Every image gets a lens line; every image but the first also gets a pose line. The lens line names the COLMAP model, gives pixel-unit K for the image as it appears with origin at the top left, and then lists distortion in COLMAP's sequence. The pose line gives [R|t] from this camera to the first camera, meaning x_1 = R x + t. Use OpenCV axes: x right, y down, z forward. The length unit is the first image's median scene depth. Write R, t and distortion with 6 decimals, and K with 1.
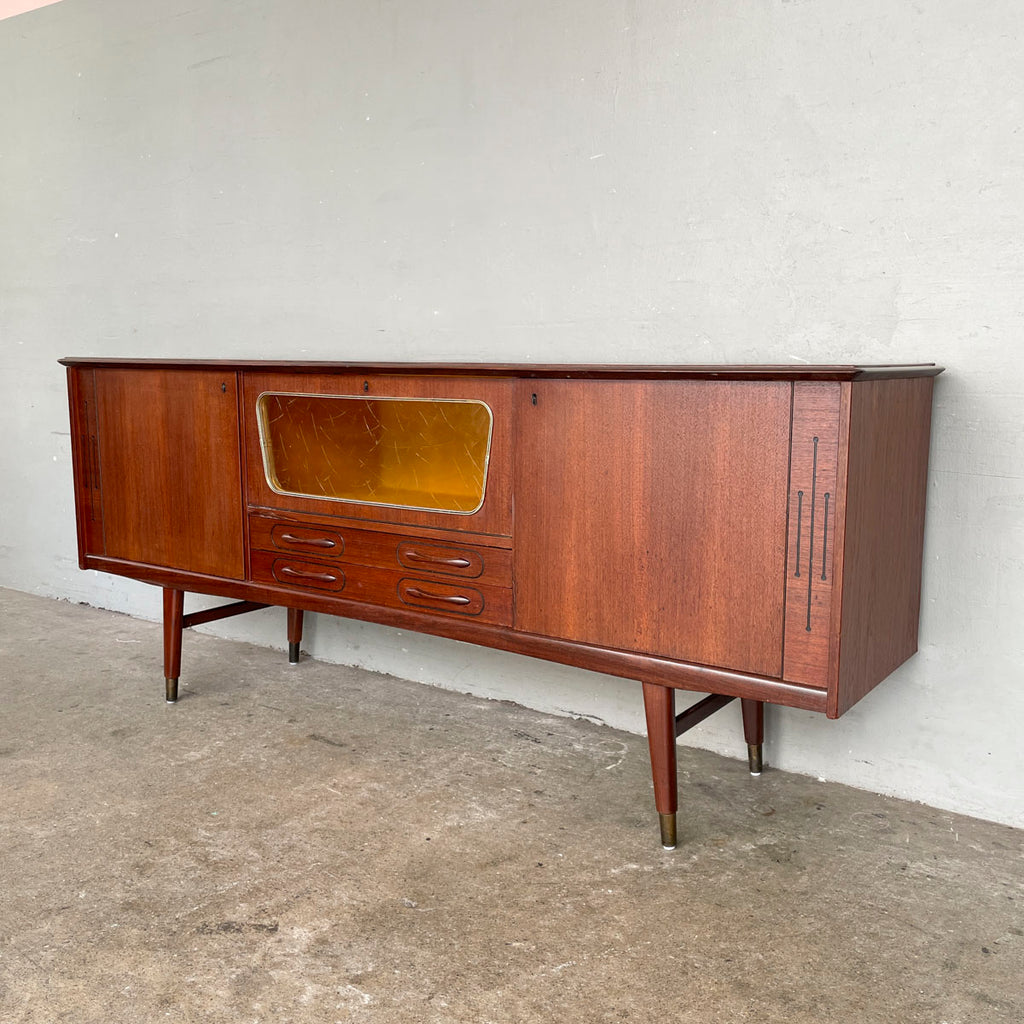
lens RADIAL K [[1052.9, 0, 534.4], [0, 1052.9, 491.4], [0, 0, 1]] dist [0.024481, 0.000000]
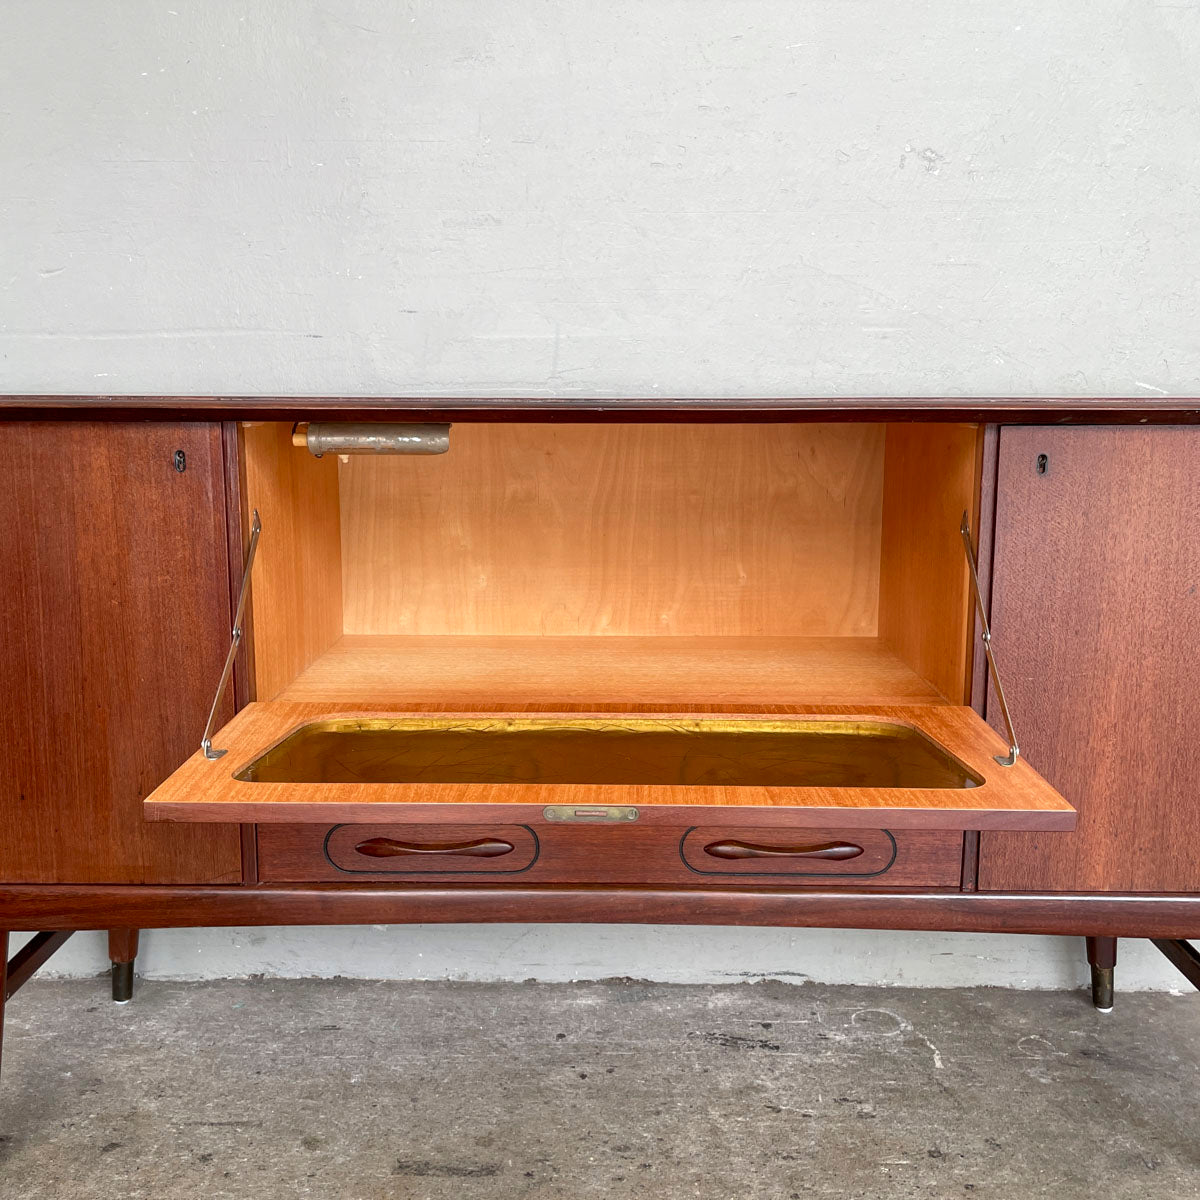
lens RADIAL K [[1233.9, 0, 602.3], [0, 1233.9, 572.4], [0, 0, 1]] dist [0.024481, 0.000000]
pose [[0.834738, -0.083403, 0.544295, -0.477852], [0.072423, 0.996505, 0.041627, -0.067307], [-0.545864, 0.004671, 0.837861, 0.528832]]
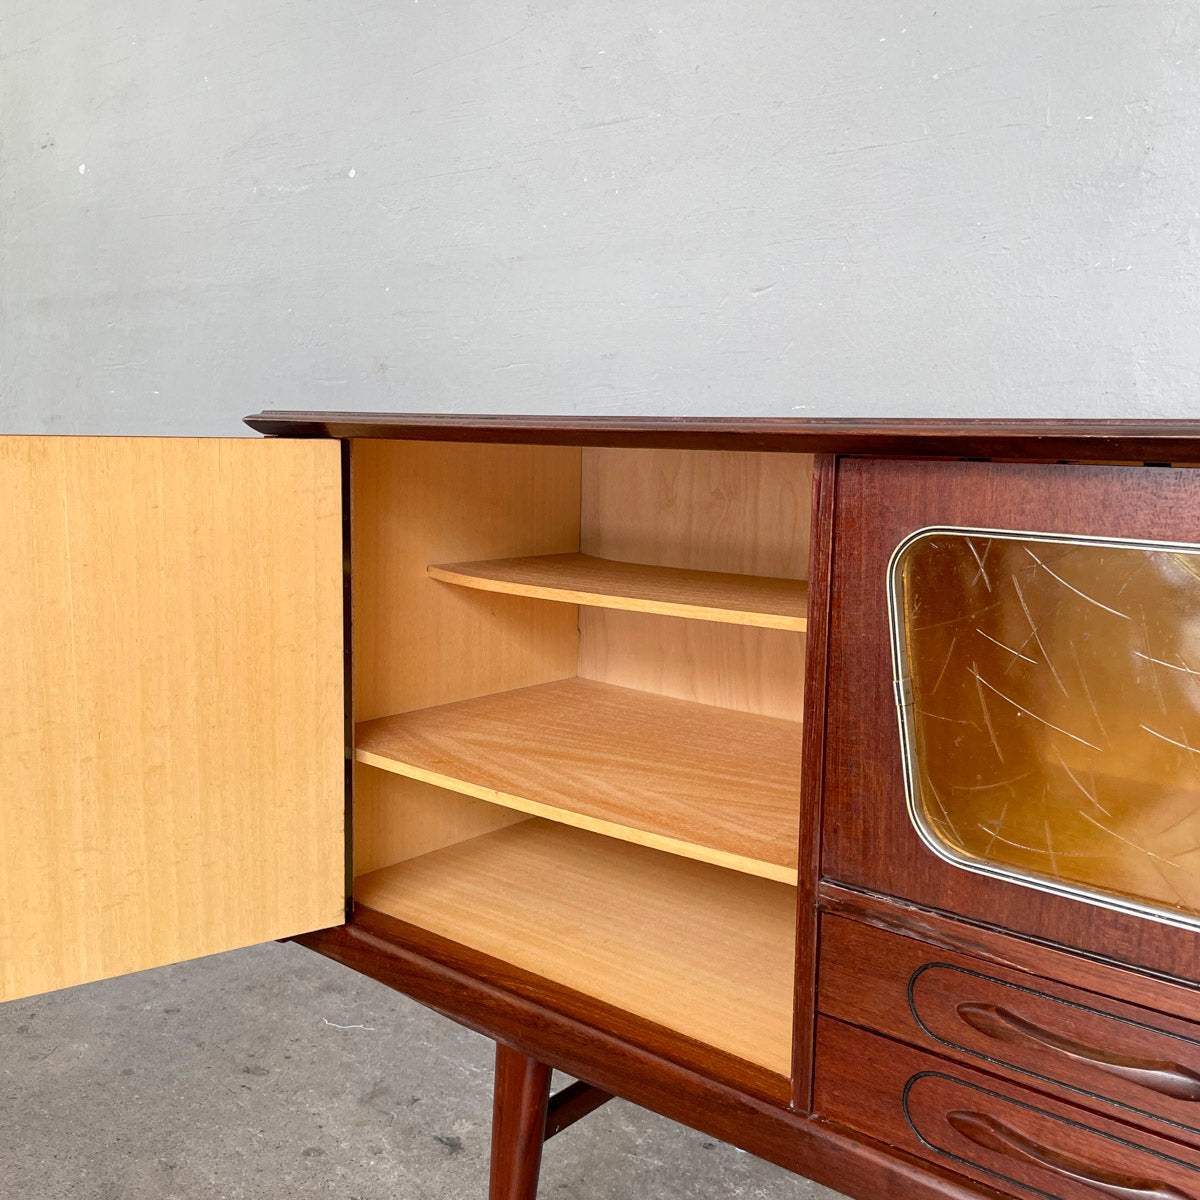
lens RADIAL K [[1233.9, 0, 612.6], [0, 1233.9, 573.5], [0, 0, 1]] dist [0.024481, 0.000000]
pose [[0.995263, 0.029520, -0.092627, -0.335960], [-0.031174, 0.999378, -0.016466, -0.078032], [0.092083, 0.019276, 0.995565, 0.696317]]
